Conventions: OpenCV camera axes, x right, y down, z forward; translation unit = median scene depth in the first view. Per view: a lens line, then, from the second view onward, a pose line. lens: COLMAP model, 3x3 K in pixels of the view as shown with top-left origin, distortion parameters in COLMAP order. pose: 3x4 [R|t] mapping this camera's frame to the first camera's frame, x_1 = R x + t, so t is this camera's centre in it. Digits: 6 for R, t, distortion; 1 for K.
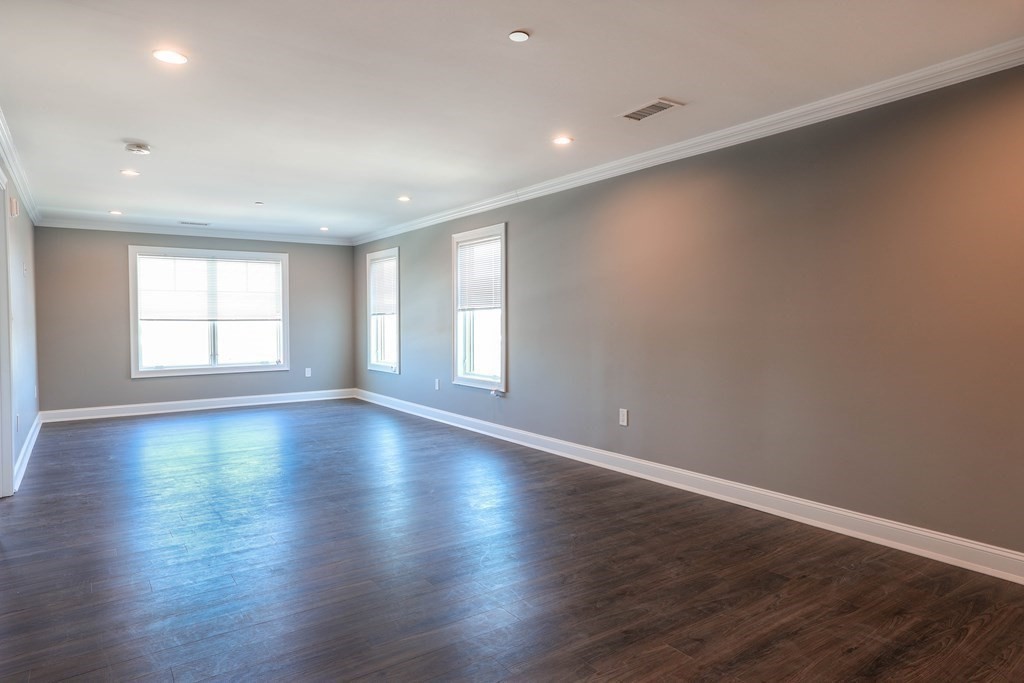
lens RADIAL K [[620.9, 0, 496.4], [0, 620.9, 340.1], [0, 0, 1]] dist [-0.001487, 0.023541]
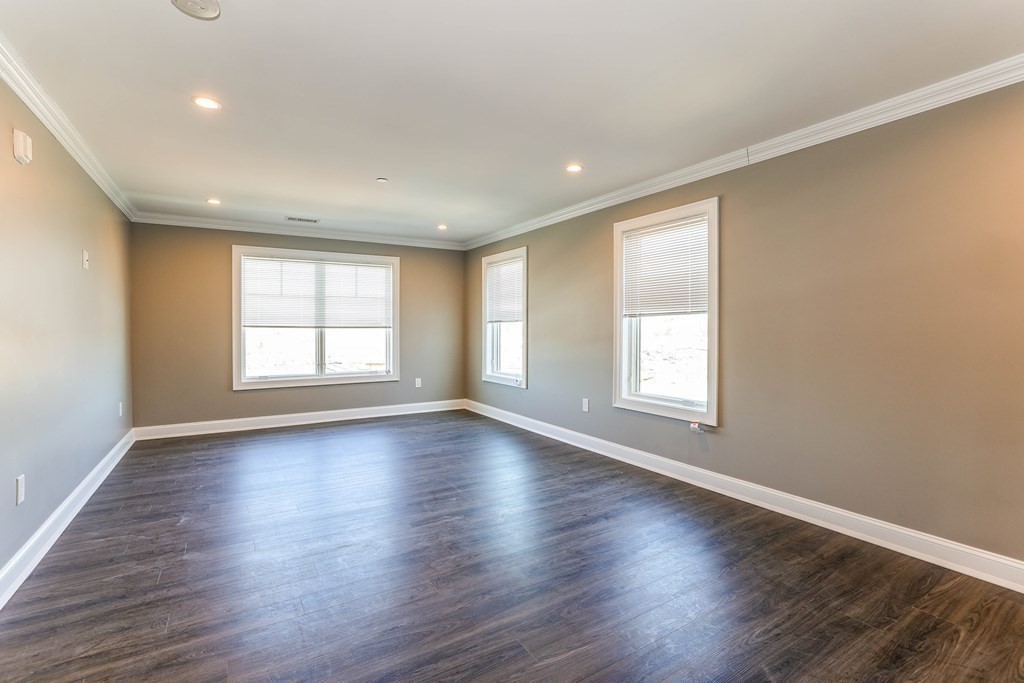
lens RADIAL K [[483.0, 0, 515.3], [0, 483.0, 334.8], [0, 0, 1]] dist [-0.001535, 0.000987]
pose [[0.999407, 0.004826, -0.034104, -0.163844], [-0.005477, 0.999804, -0.019021, -0.009951], [0.034006, 0.019196, 0.999237, 0.334970]]
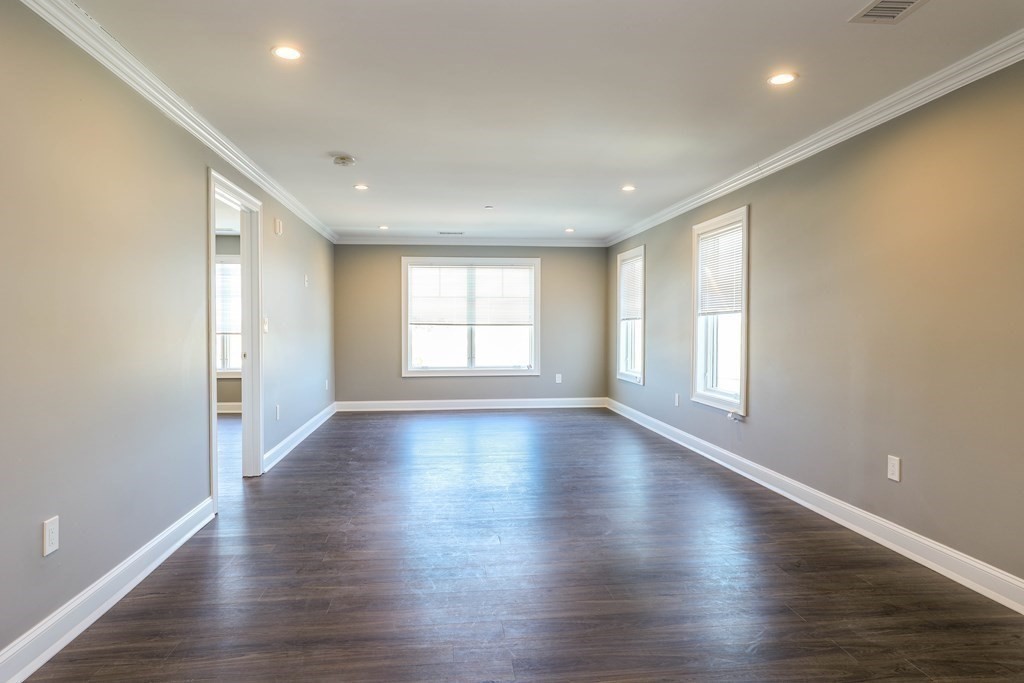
lens RADIAL K [[620.9, 0, 498.3], [0, 620.9, 336.9], [0, 0, 1]] dist [-0.001487, 0.023541]
pose [[0.886052, 0.014692, -0.463352, 0.081903], [-0.021332, 0.999731, -0.009094, -0.003510], [0.463094, 0.017942, 0.886127, 0.110776]]
